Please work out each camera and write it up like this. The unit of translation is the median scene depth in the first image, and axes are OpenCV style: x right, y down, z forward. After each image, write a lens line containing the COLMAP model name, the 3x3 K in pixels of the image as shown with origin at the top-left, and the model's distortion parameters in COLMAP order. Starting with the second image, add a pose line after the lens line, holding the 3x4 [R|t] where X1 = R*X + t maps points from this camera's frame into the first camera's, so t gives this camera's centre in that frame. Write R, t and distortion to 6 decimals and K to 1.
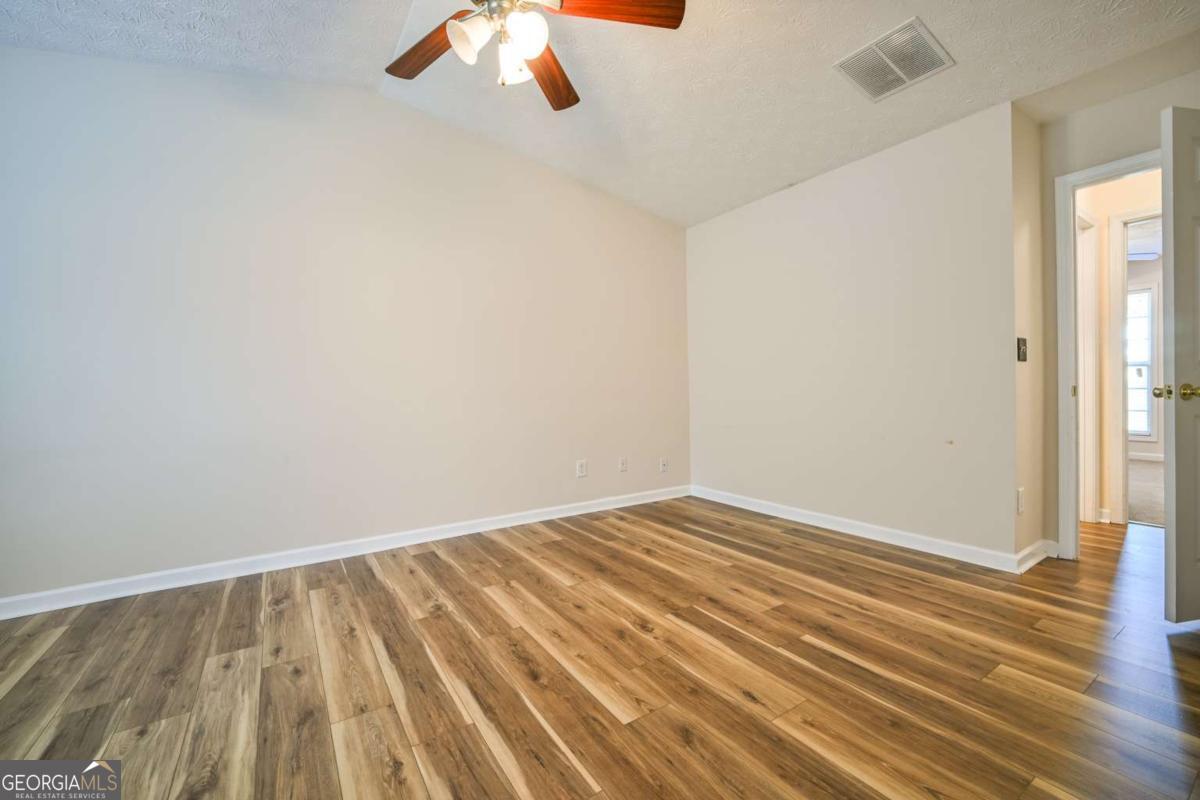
lens RADIAL K [[494.6, 0, 604.3], [0, 494.6, 396.7], [0, 0, 1]] dist [0.002397, -0.007877]
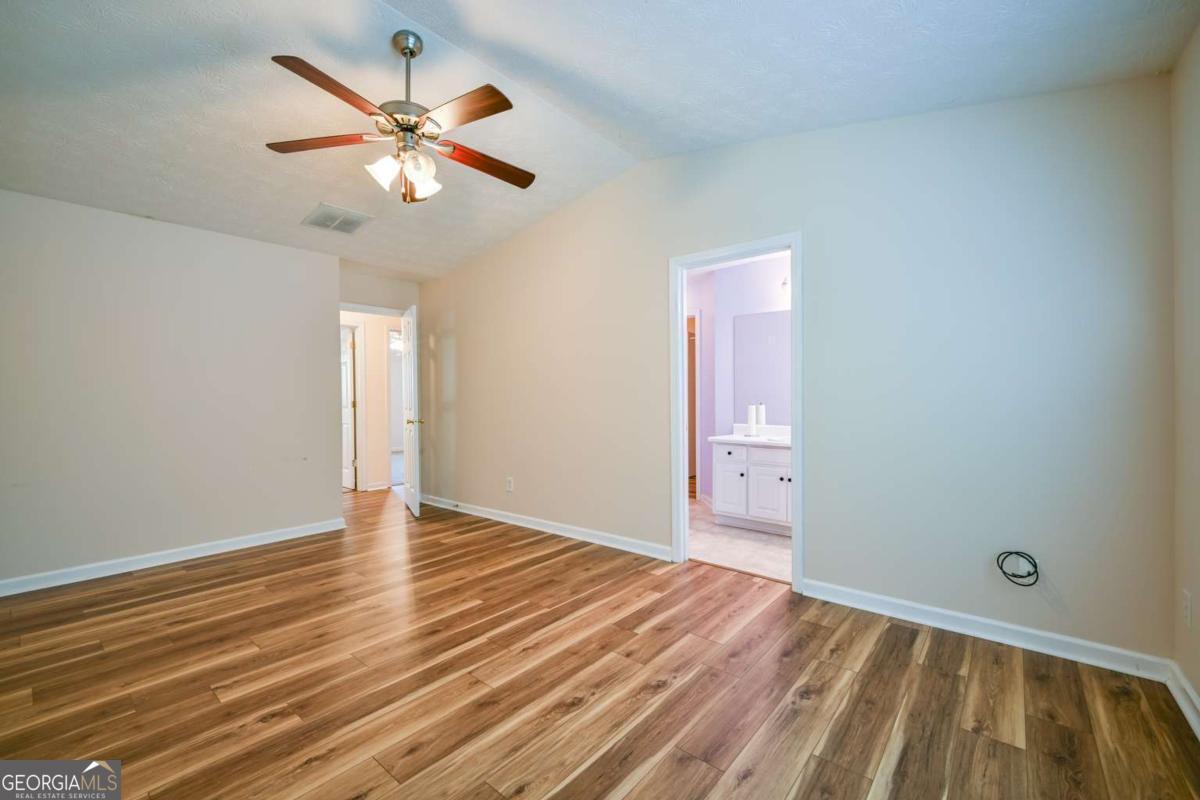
lens RADIAL K [[494.6, 0, 599.0], [0, 494.6, 392.6], [0, 0, 1]] dist [0.002397, -0.007877]
pose [[-0.286215, 0.030813, 0.957670, -1.231902], [0.031608, 0.999242, -0.022704, -0.057692], [-0.957644, 0.023772, -0.286972, 0.695337]]
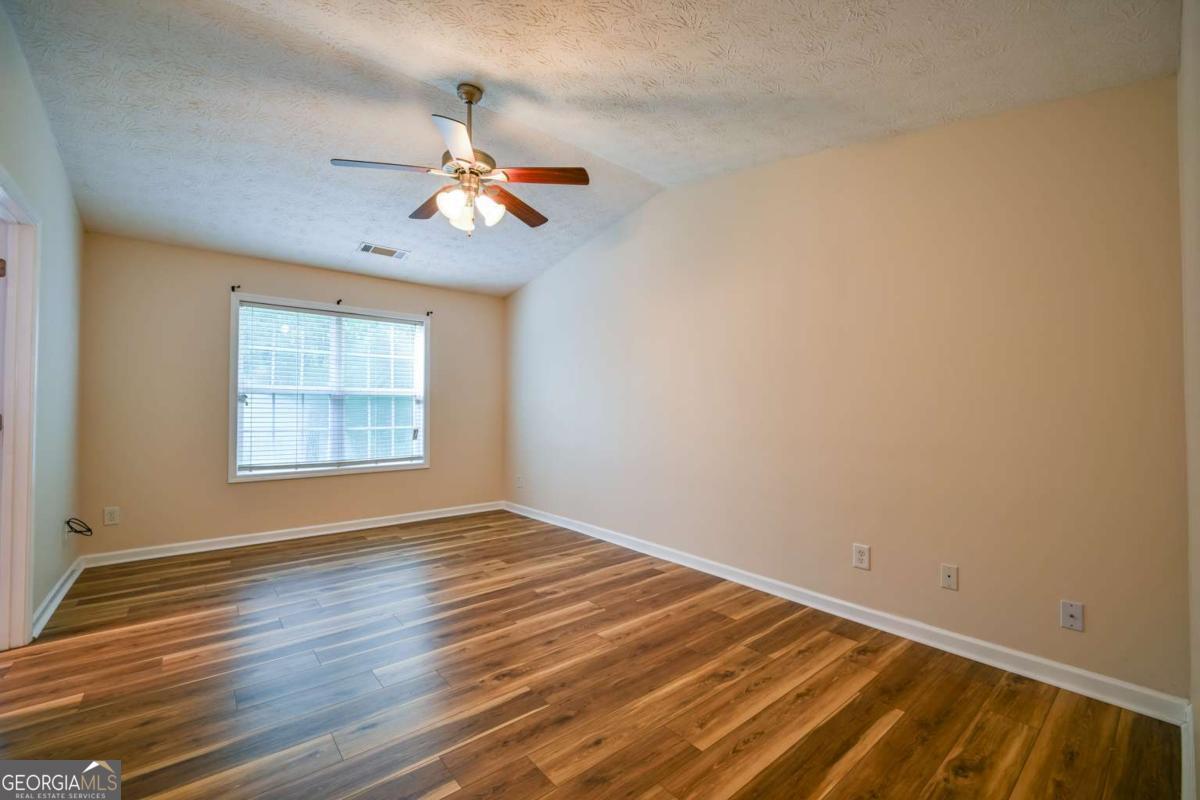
lens RADIAL K [[494.6, 0, 597.8], [0, 494.6, 402.5], [0, 0, 1]] dist [0.002397, -0.007877]
pose [[0.108052, 0.010750, -0.994087, 1.007315], [-0.022718, 0.999707, 0.008342, -0.111437], [0.993886, 0.021682, 0.108265, 0.945411]]
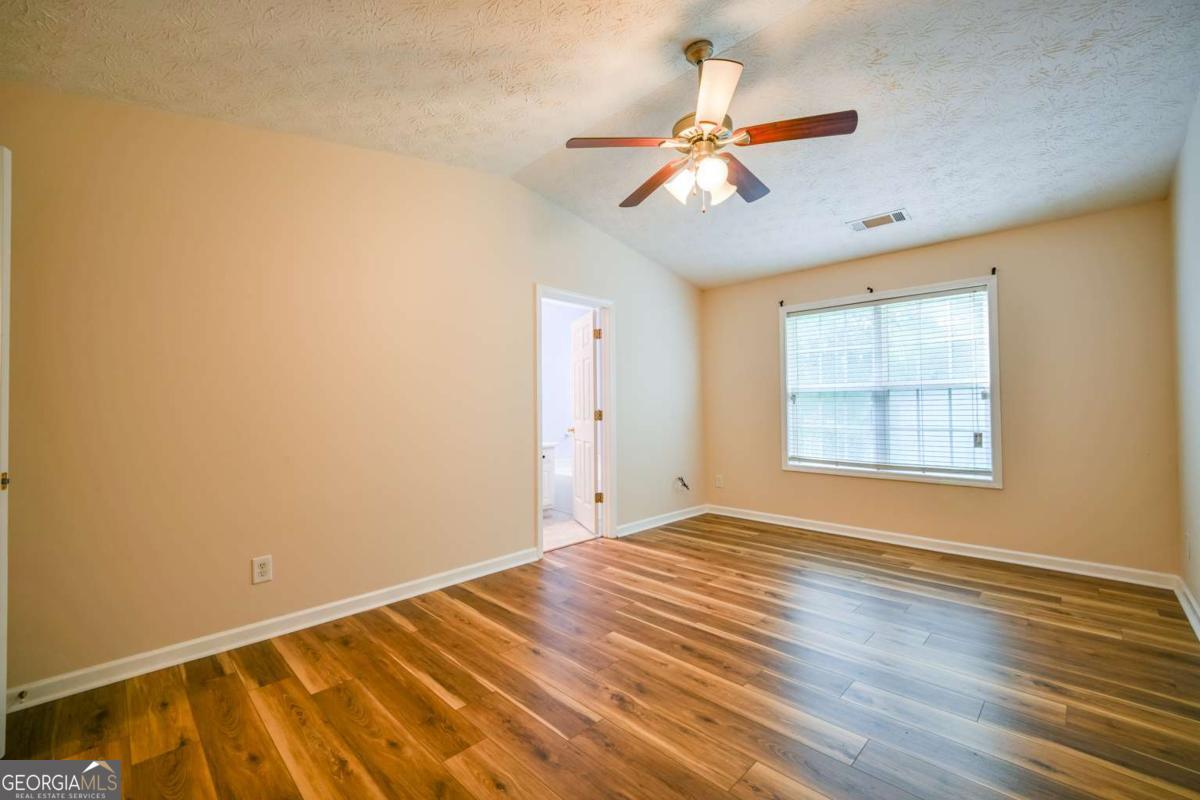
lens RADIAL K [[494.6, 0, 607.9], [0, 494.6, 403.2], [0, 0, 1]] dist [0.002397, -0.007877]
pose [[-0.976247, 0.028930, -0.214719, 0.260801], [0.025916, 0.999522, 0.016836, -0.112659], [0.215103, 0.010872, -0.976531, 1.704565]]
